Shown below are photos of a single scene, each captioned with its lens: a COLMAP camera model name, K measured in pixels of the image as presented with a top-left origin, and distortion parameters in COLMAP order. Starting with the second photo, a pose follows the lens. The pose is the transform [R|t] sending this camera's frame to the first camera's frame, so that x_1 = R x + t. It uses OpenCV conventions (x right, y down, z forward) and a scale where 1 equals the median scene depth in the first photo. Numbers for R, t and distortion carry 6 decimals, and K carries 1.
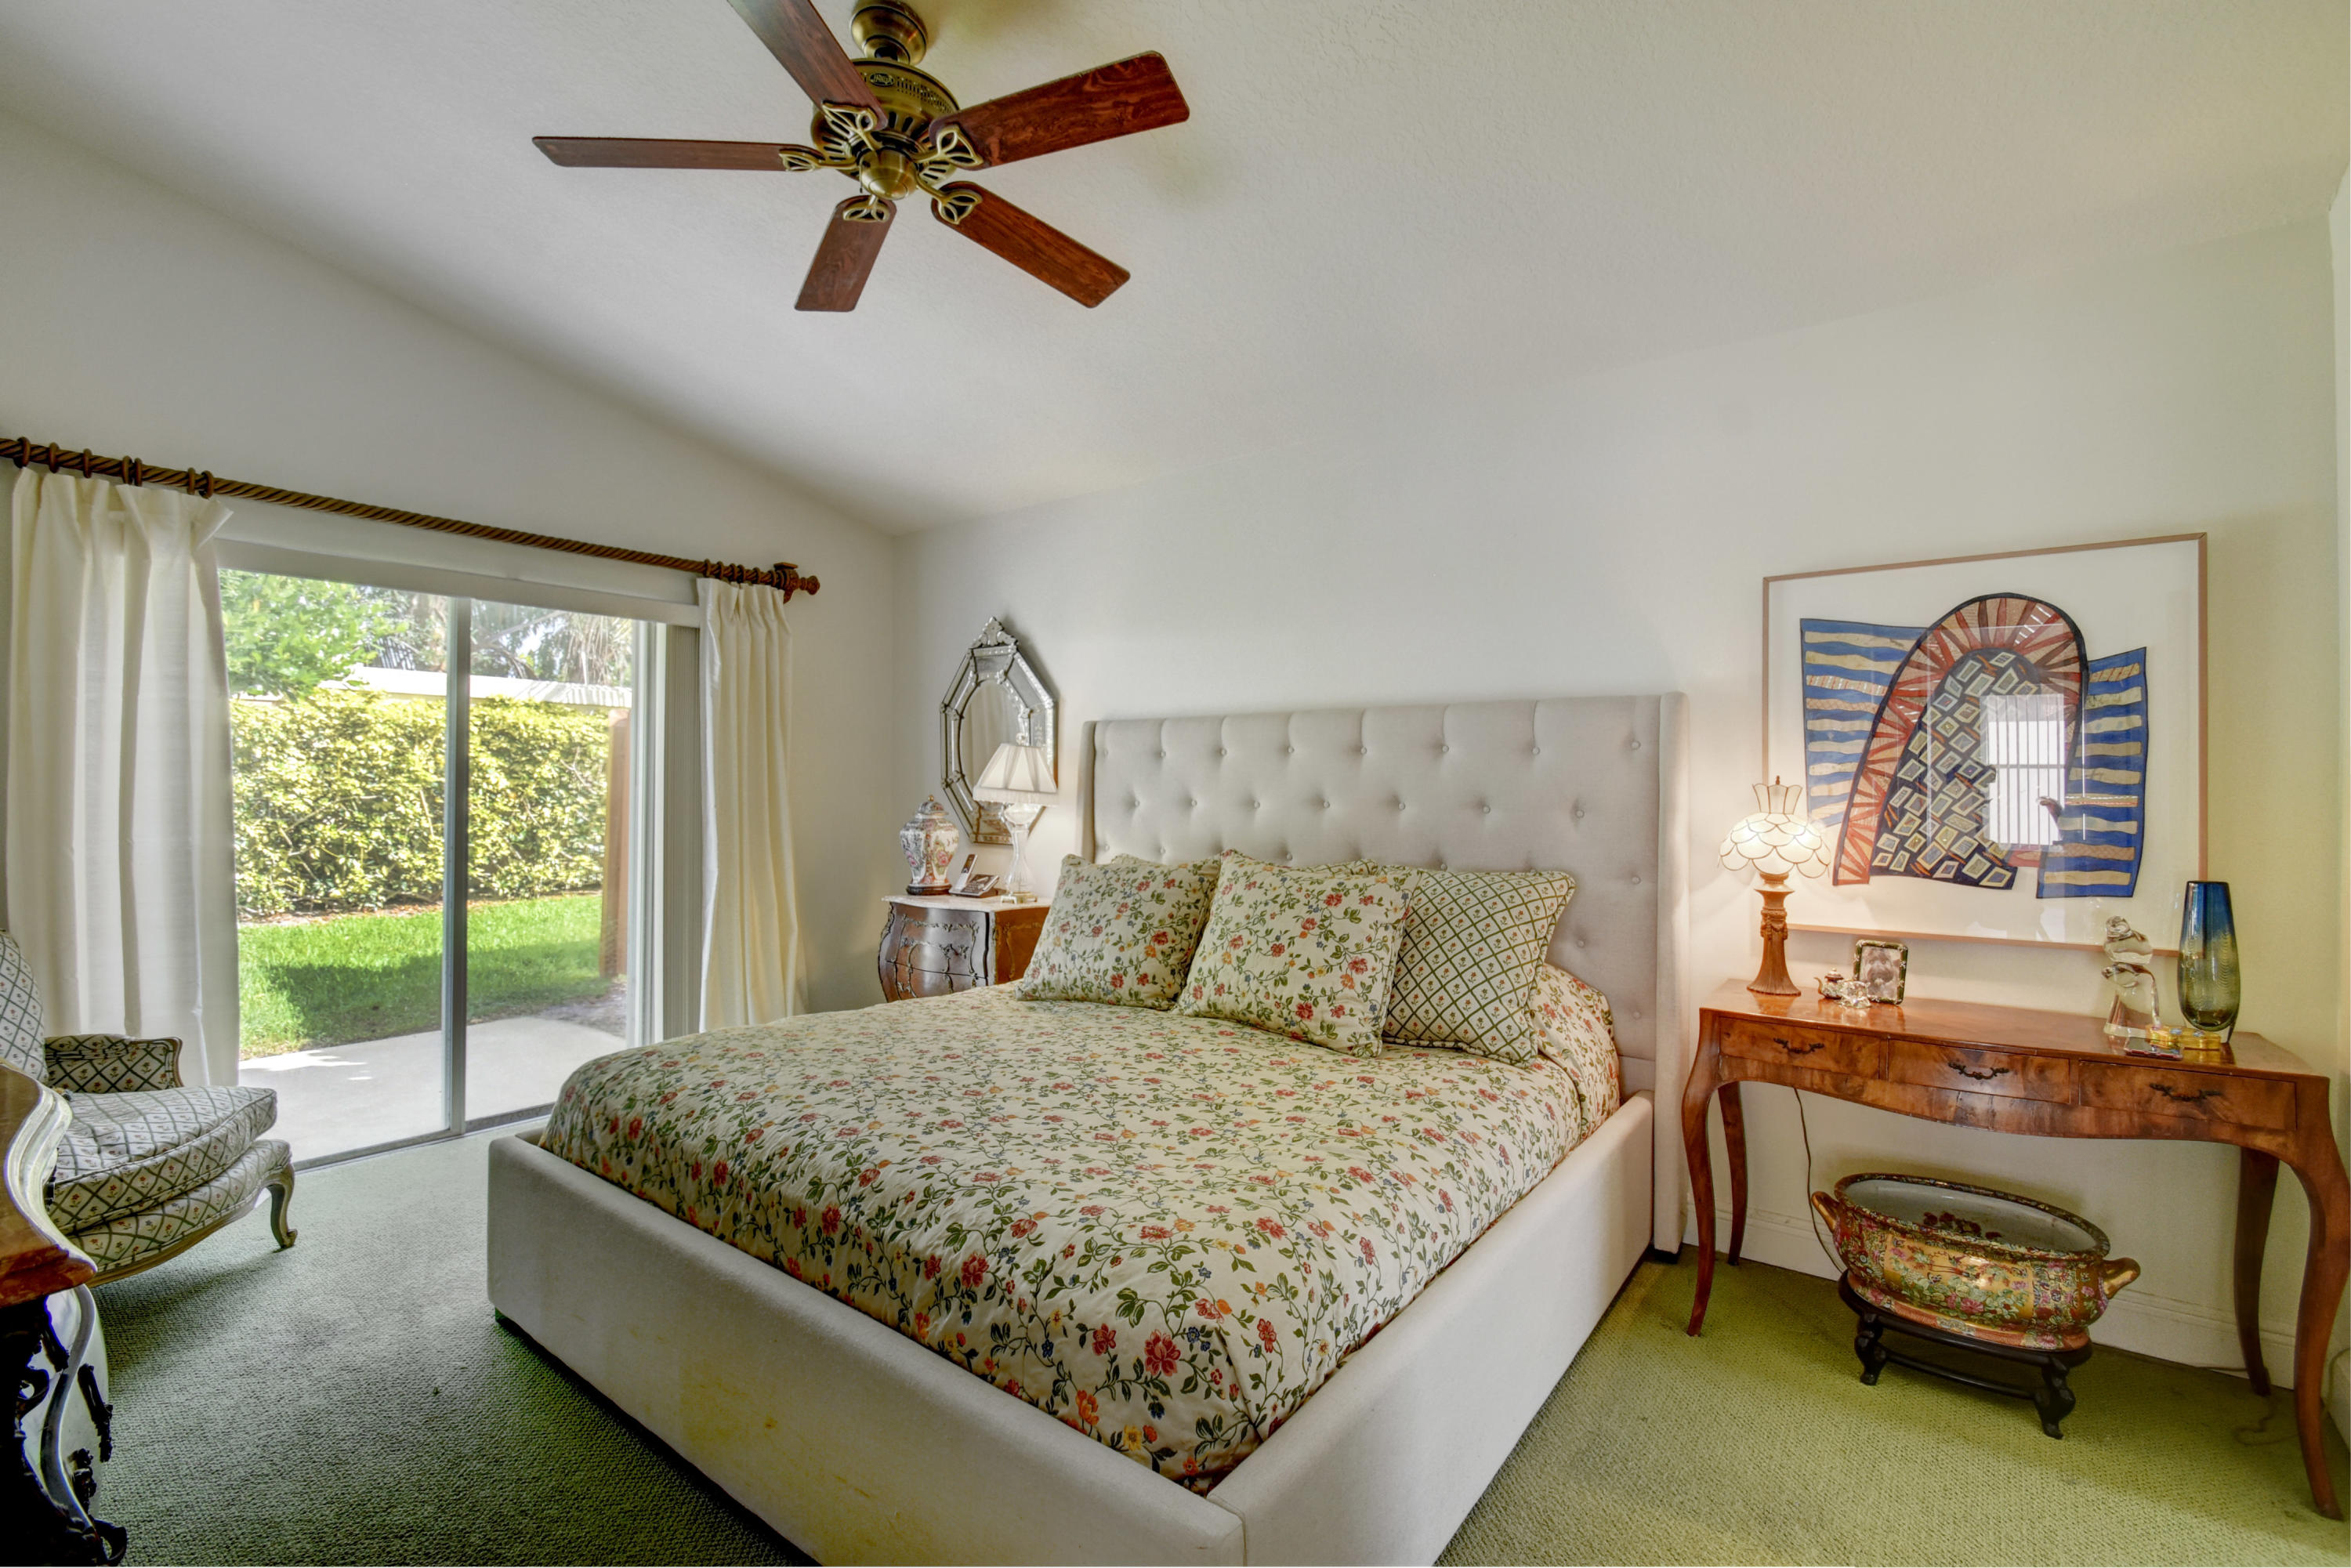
lens RADIAL K [[1031.9, 0, 1175.5], [0, 1031.9, 784.0], [0, 0, 1]] dist [-0.017669, 0.000227]
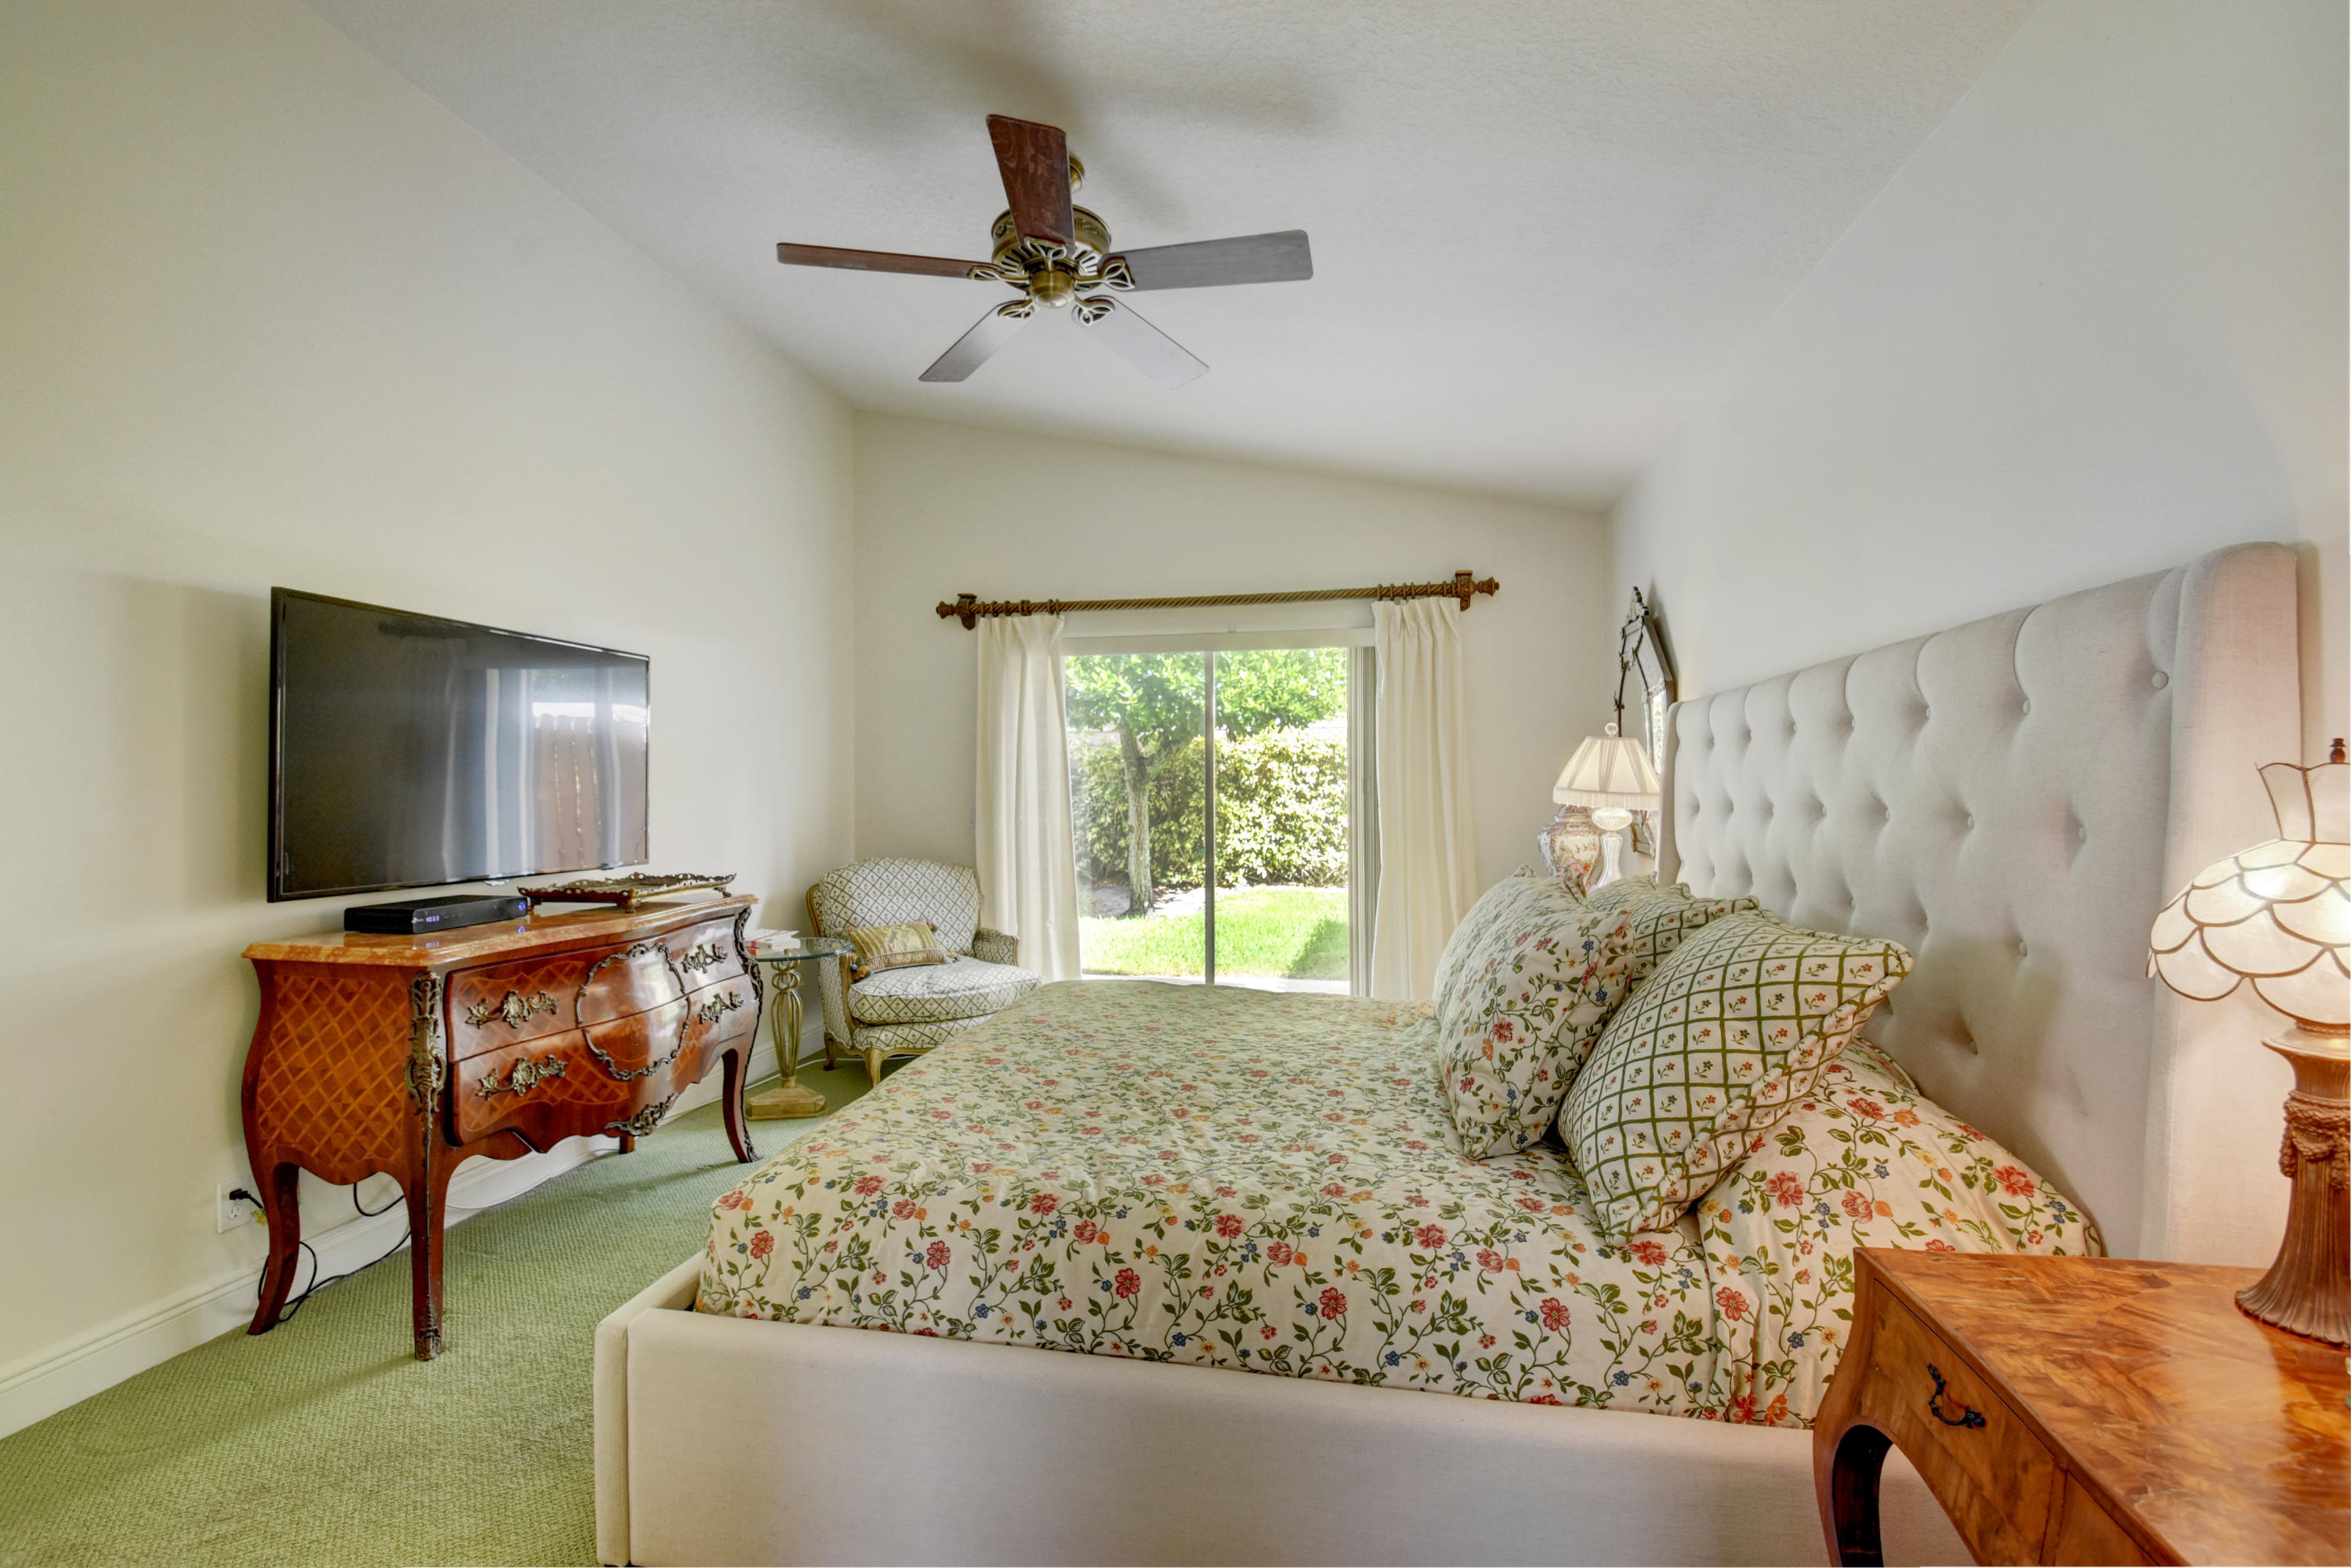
lens RADIAL K [[1040.3, 0, 1165.9], [0, 1040.3, 779.1], [0, 0, 1]] dist [0.007650, -0.012704]
pose [[0.442704, -0.013649, -0.896564, 0.701572], [0.006684, 0.999907, -0.011922, 0.006868], [0.896643, -0.000715, 0.442753, 0.448033]]
